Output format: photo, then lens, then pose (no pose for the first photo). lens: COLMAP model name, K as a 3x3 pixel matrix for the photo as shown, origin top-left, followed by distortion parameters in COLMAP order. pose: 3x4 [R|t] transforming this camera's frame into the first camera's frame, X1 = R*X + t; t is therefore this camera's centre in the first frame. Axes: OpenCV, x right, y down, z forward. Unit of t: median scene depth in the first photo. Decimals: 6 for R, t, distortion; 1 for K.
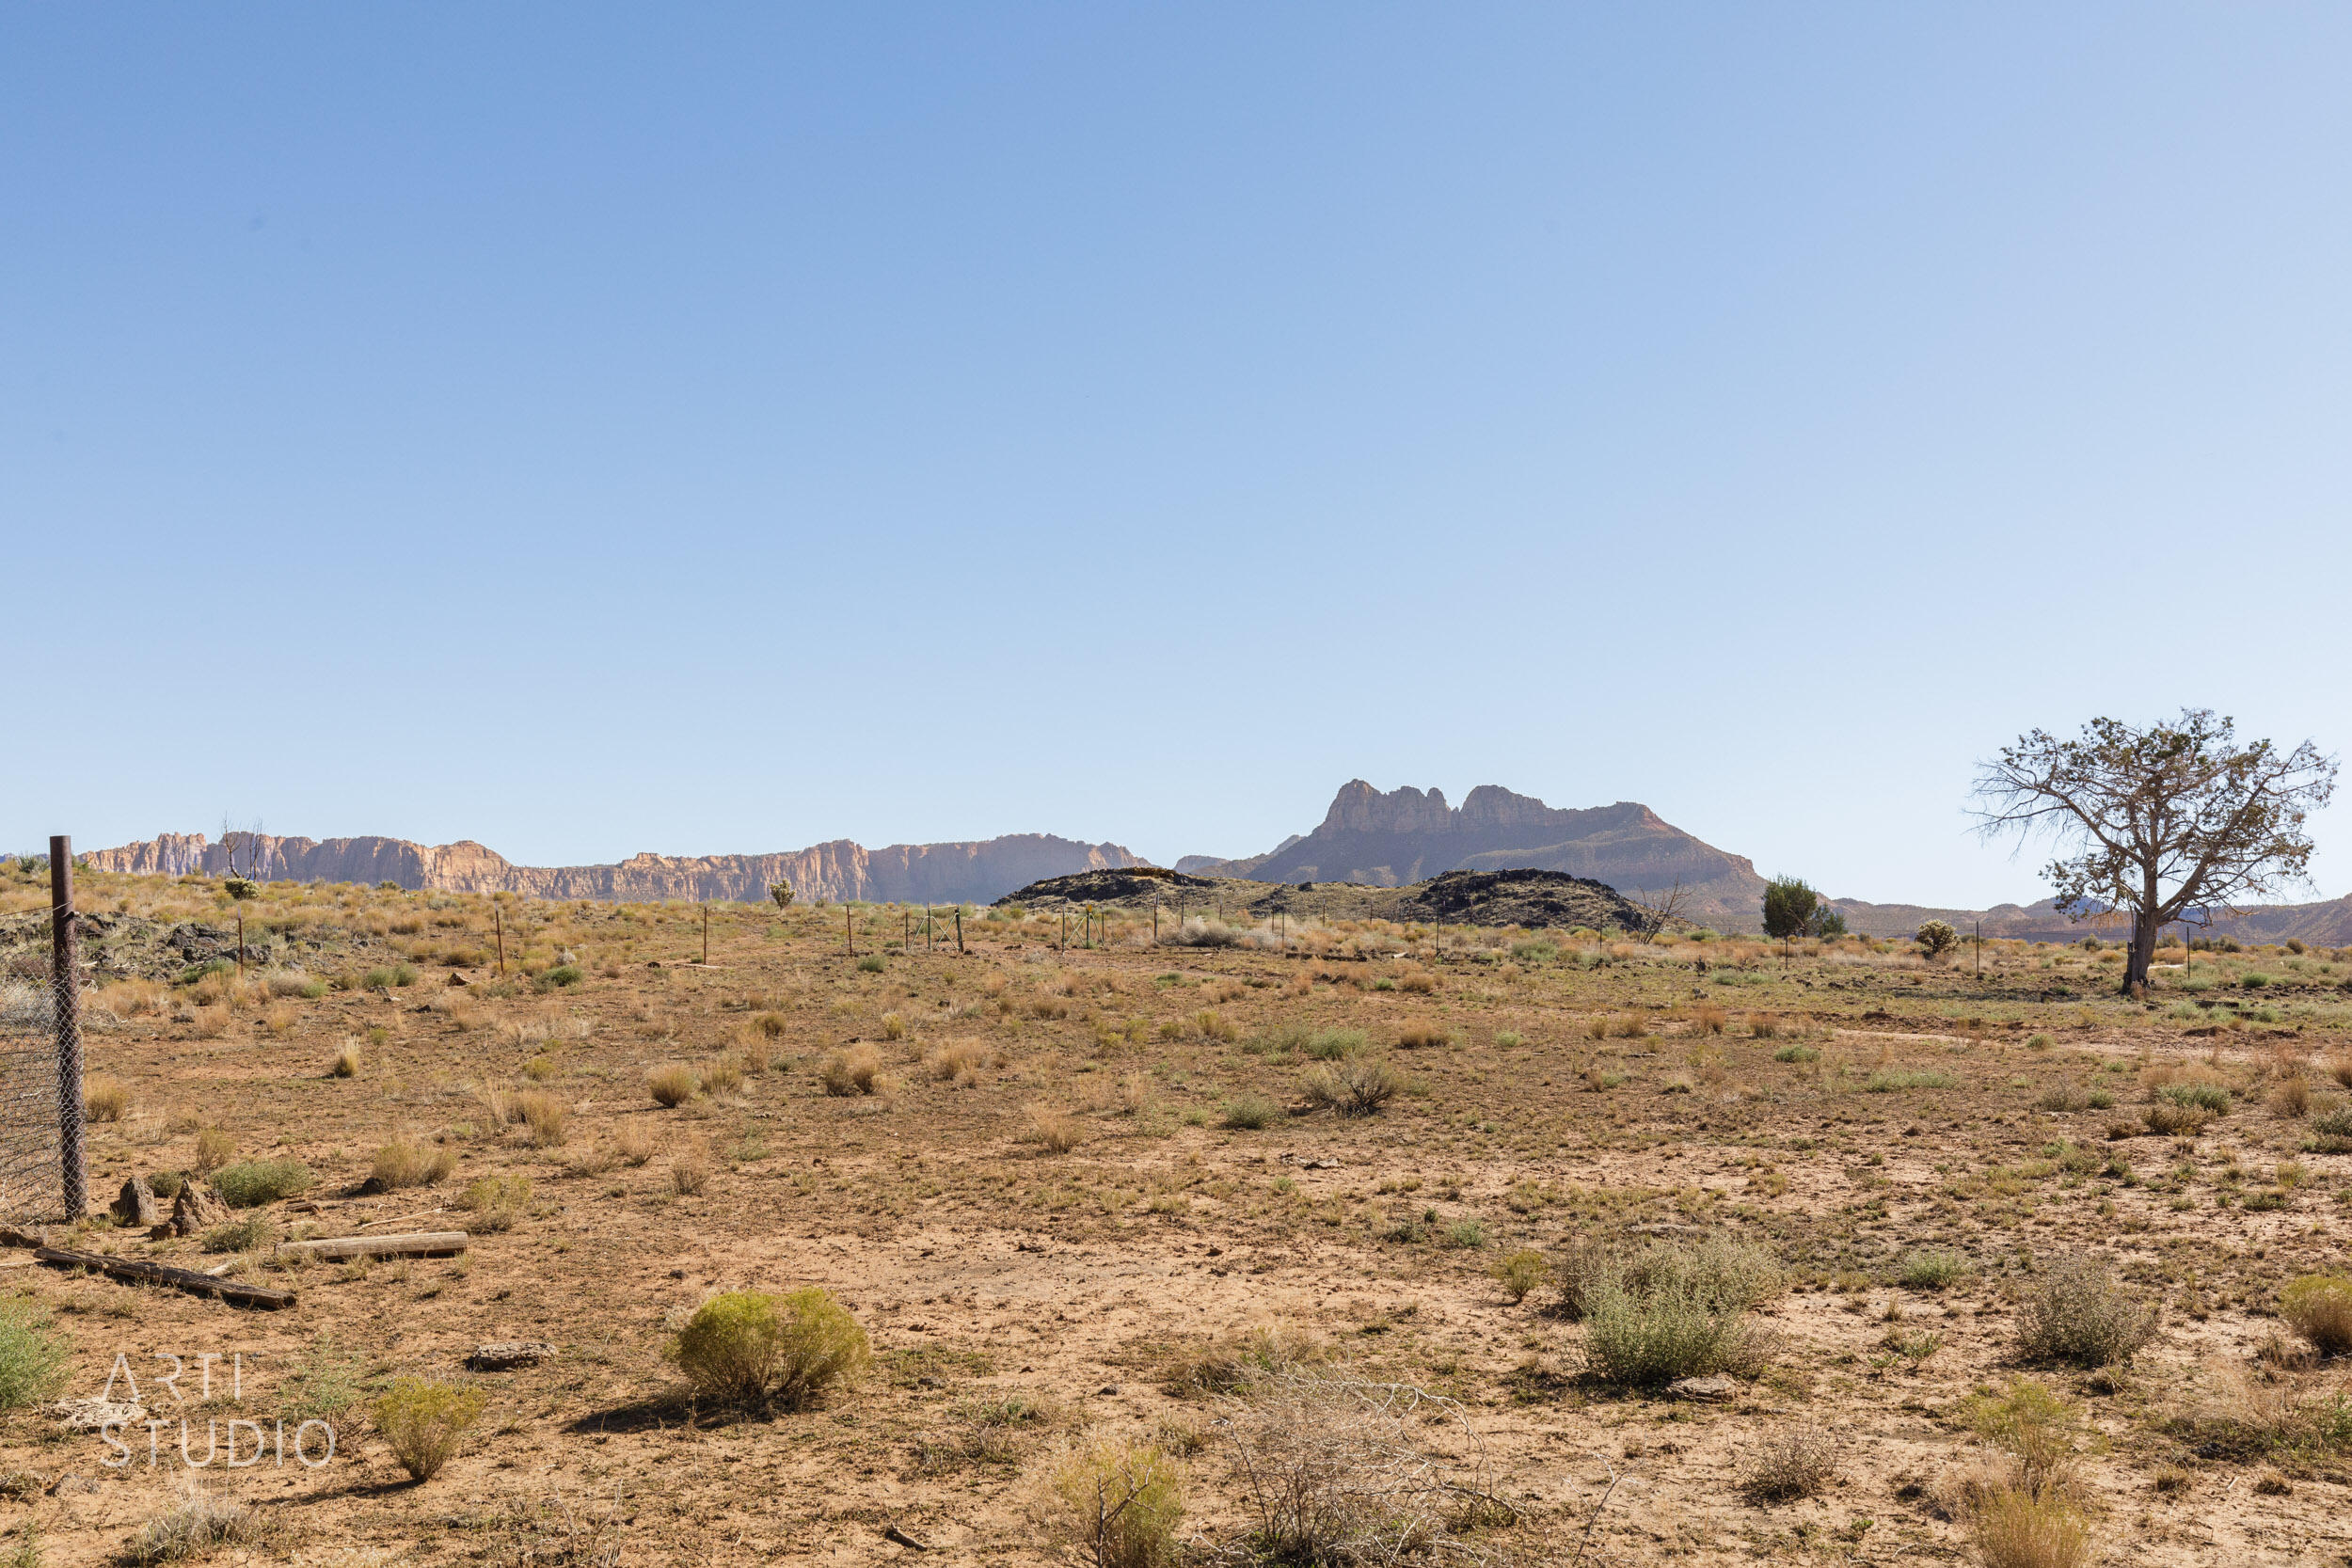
lens RADIAL K [[2296.1, 0, 1211.3], [0, 2296.1, 746.2], [0, 0, 1]] dist [0.001071, 0.000000]
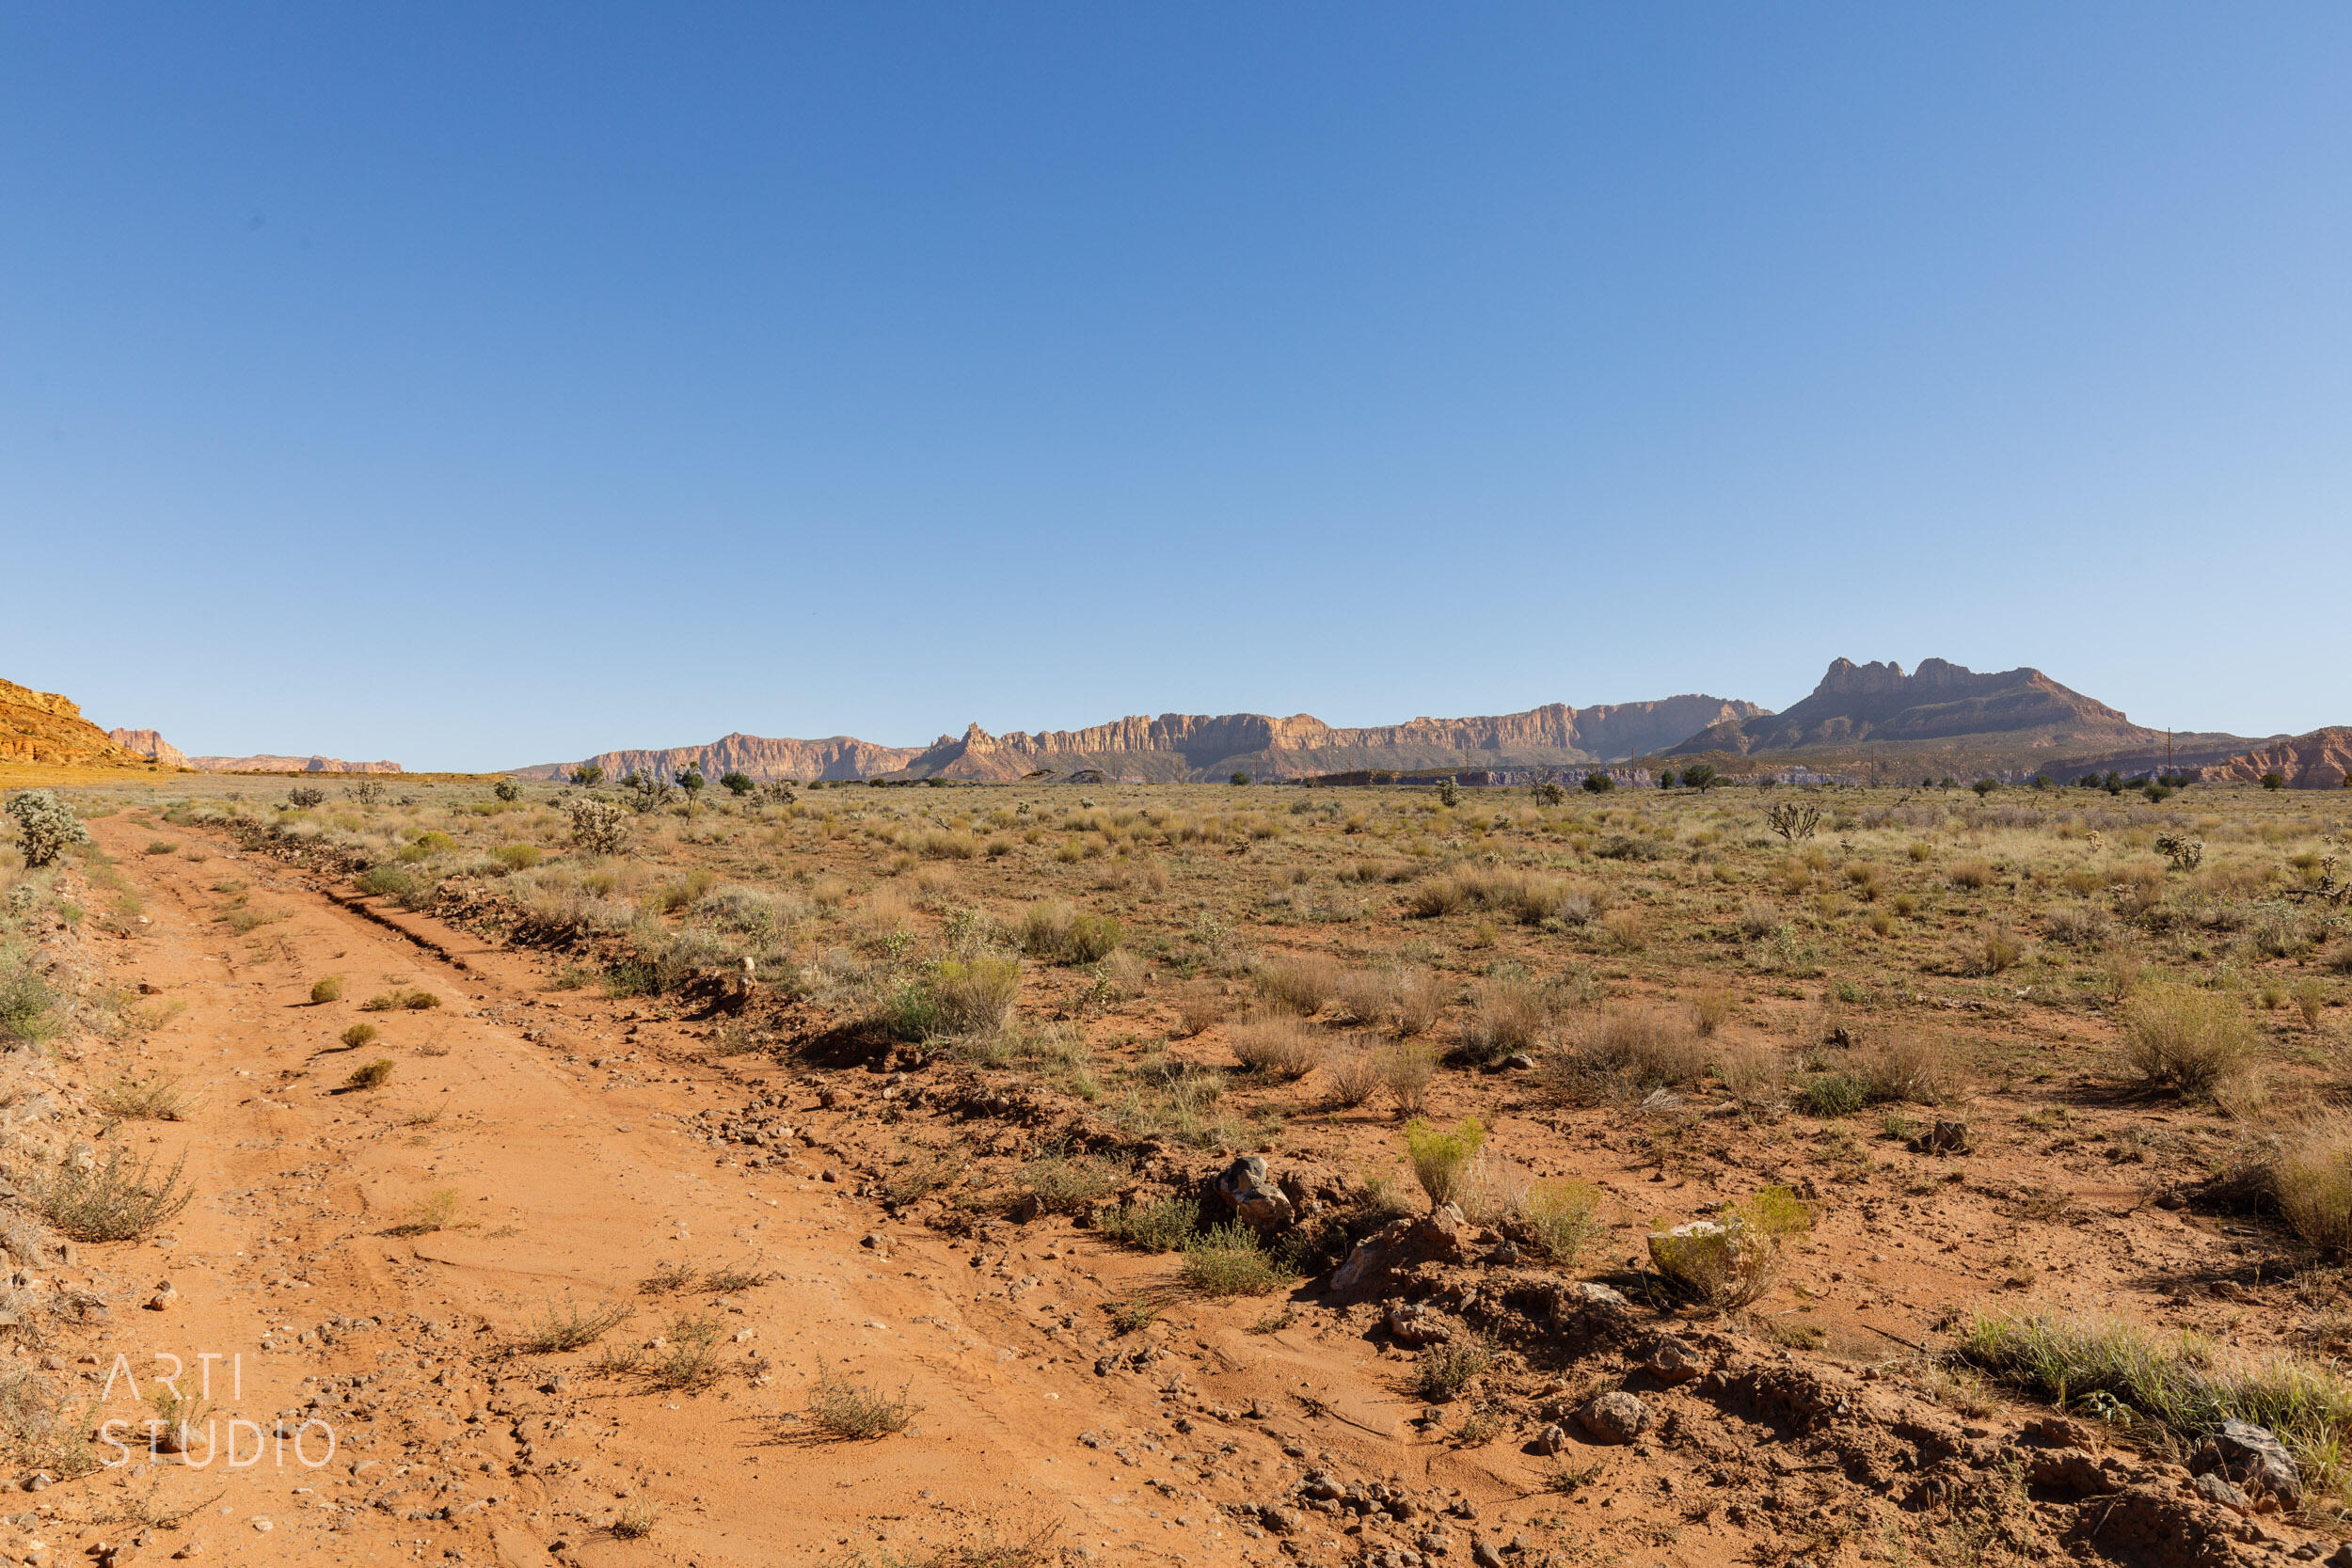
lens RADIAL K [[1769.6, 0, 1166.7], [0, 1769.6, 782.4], [0, 0, 1]] dist [0.002645, -0.004254]
pose [[0.903903, -0.014167, -0.427502, 0.121529], [0.053052, 0.995447, 0.079184, -0.014372], [0.424434, -0.094255, 0.900540, -0.158061]]
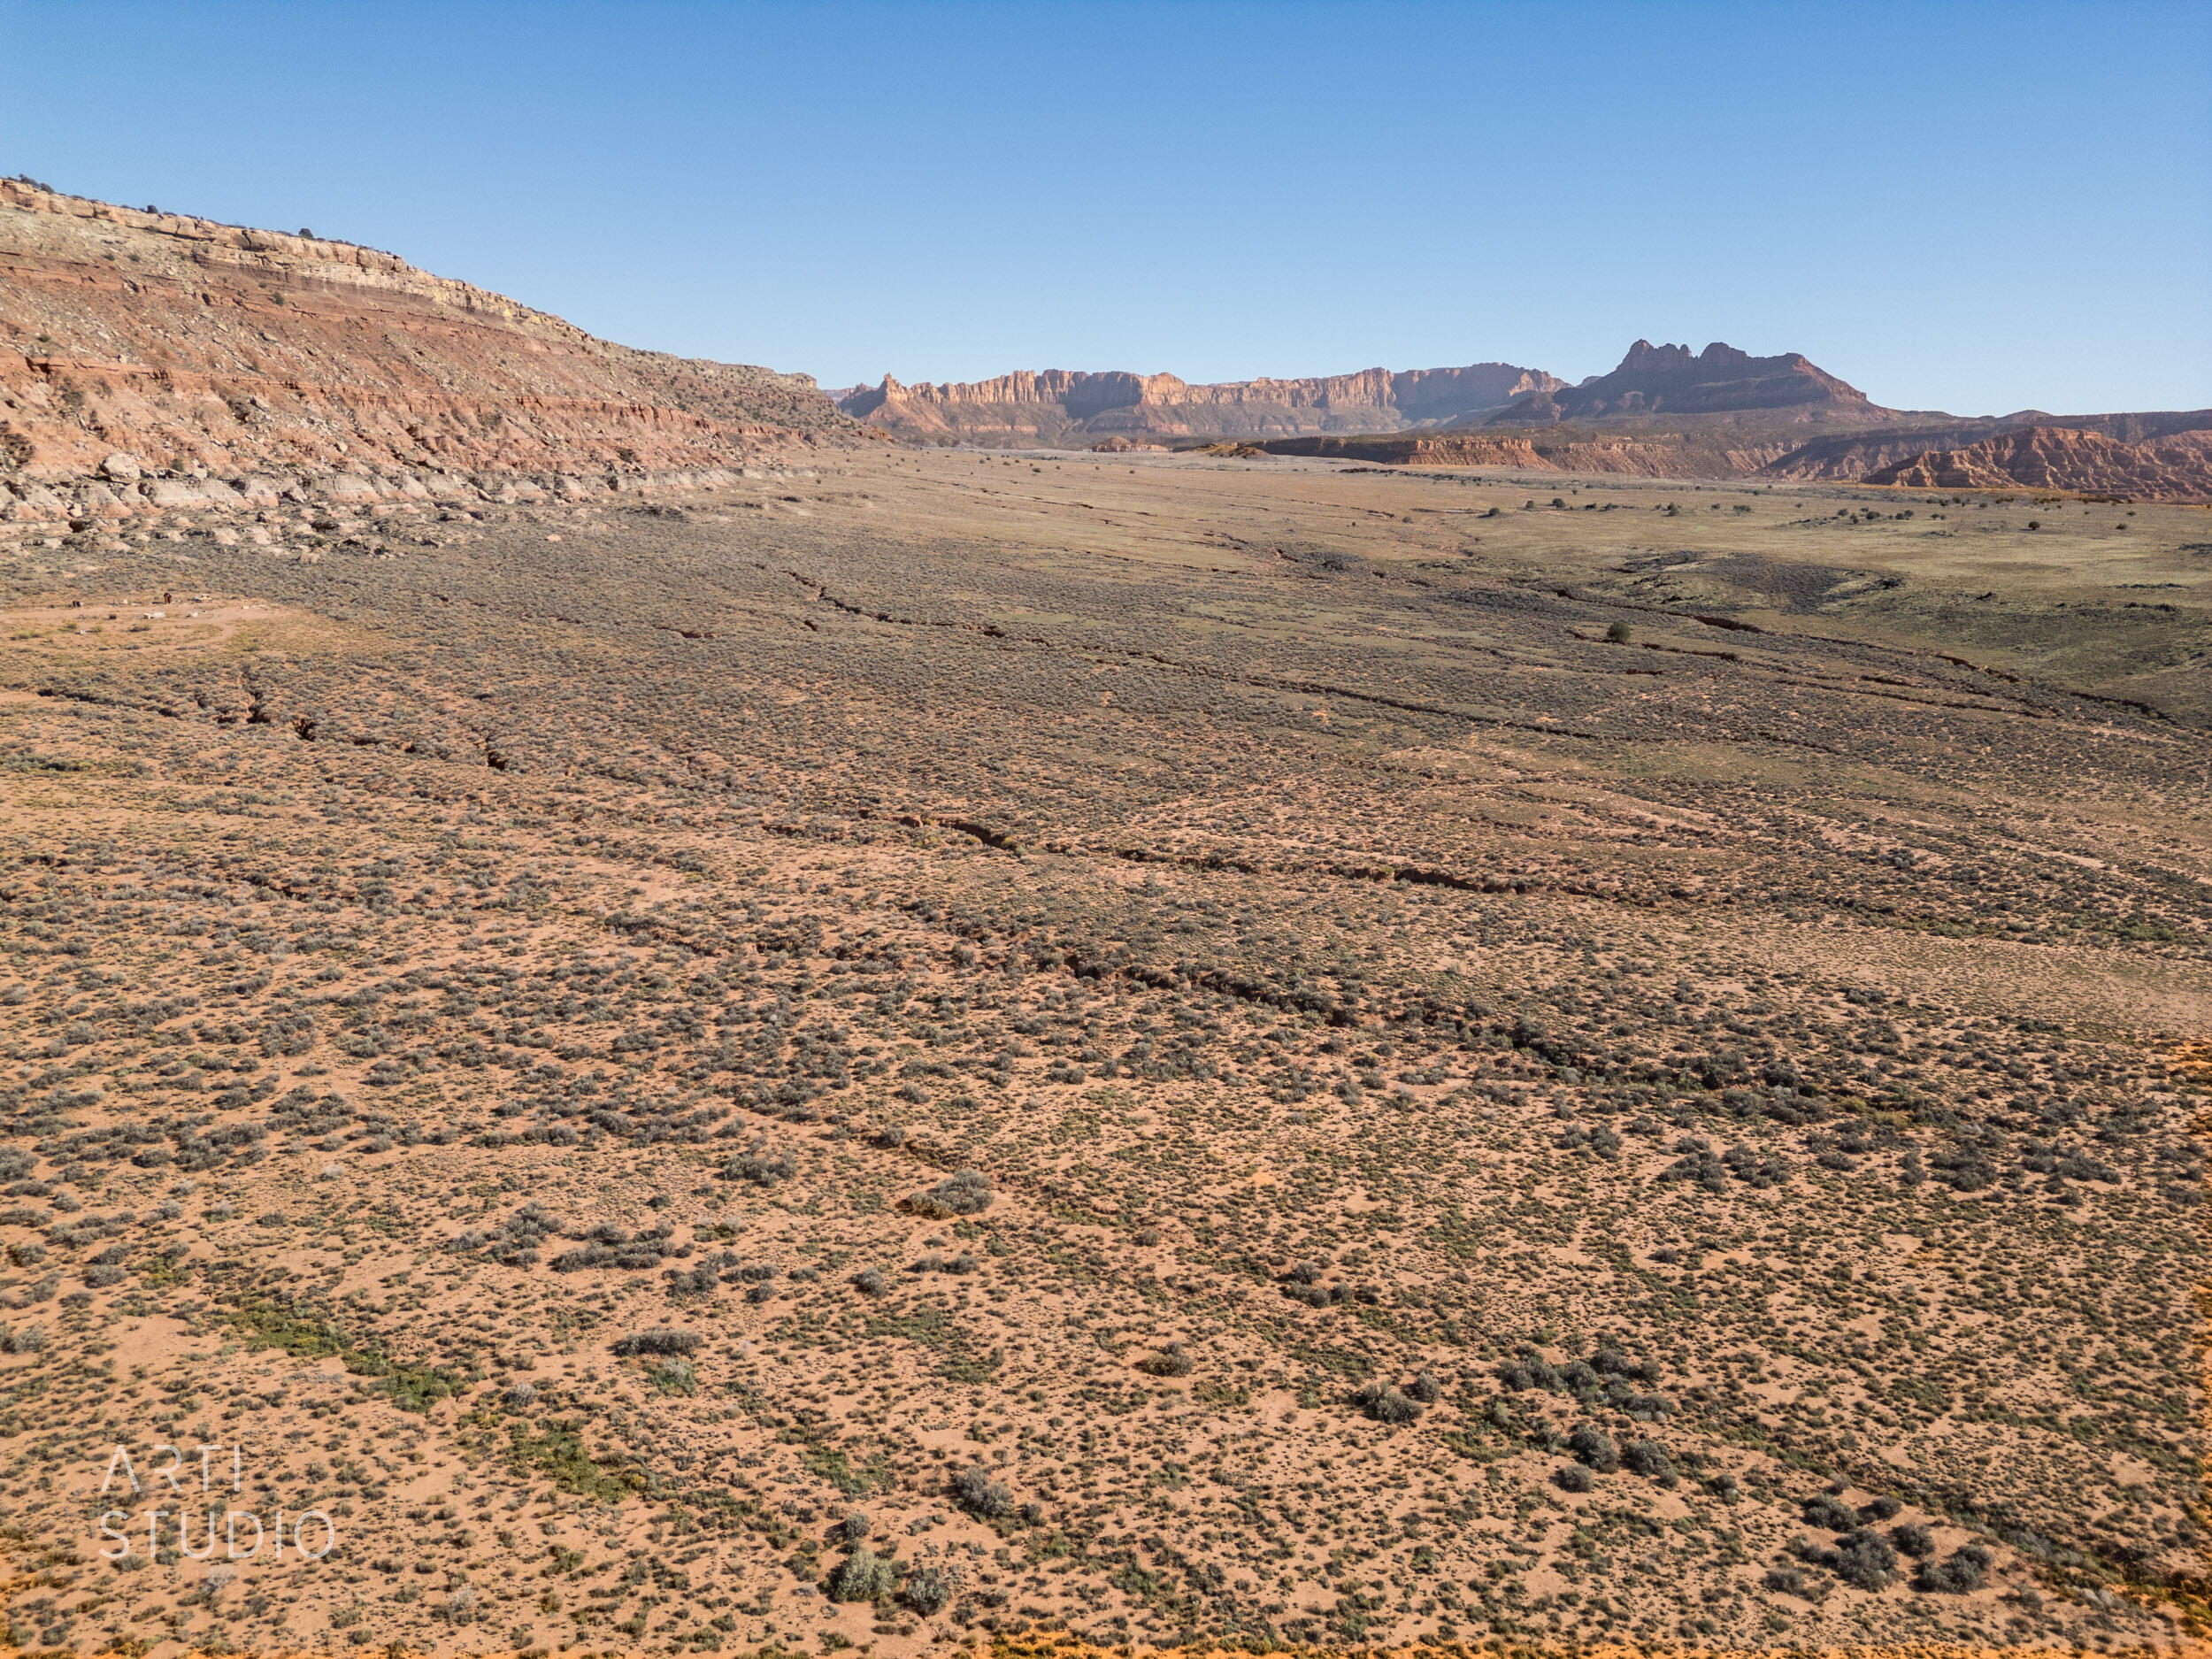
lens RADIAL K [[1568.2, 0, 1102.0], [0, 1568.2, 835.1], [0, 0, 1]] dist [0.075640, -0.073267]
pose [[0.935912, 0.097606, -0.338441, 0.097754], [0.021011, 0.943659, 0.330252, -0.029124], [0.351608, -0.316197, 0.881131, -0.262897]]
